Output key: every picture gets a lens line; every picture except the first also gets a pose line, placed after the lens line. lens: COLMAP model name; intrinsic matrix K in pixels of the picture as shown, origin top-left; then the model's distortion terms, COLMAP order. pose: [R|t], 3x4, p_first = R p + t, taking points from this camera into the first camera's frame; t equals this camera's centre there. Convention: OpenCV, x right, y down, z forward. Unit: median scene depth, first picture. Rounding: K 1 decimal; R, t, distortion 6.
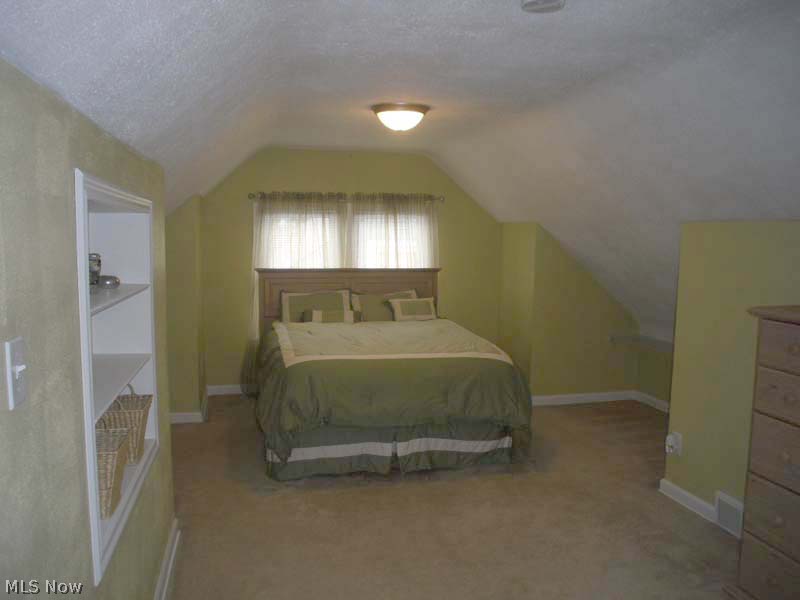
lens RADIAL K [[653.5, 0, 400.0], [0, 653.5, 300.0], [0, 0, 1]] dist [-0.238222, -0.001090]
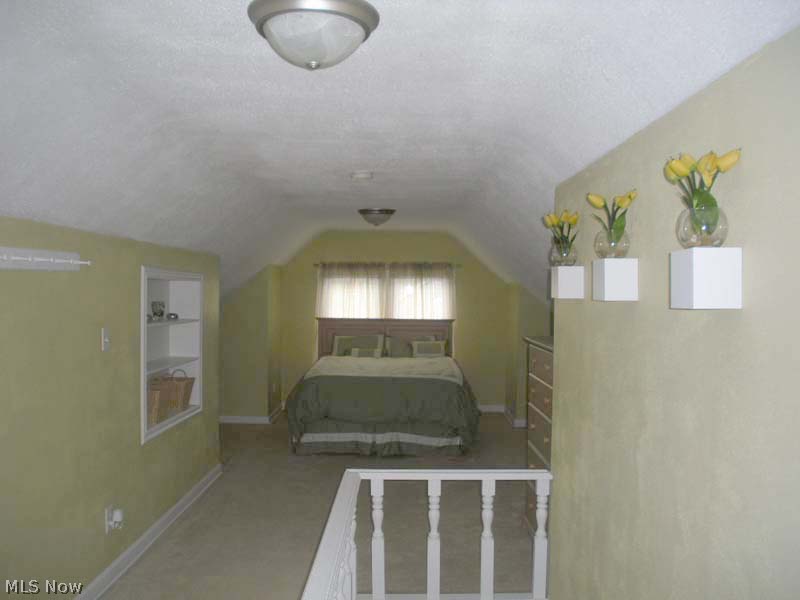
lens RADIAL K [[653.5, 0, 400.0], [0, 653.5, 300.0], [0, 0, 1]] dist [-0.238222, -0.001090]
pose [[0.971000, 0.001399, -0.239074, 0.282059], [-0.022649, 0.996024, -0.086160, 0.029975], [0.238003, 0.089076, 0.967171, -0.308771]]
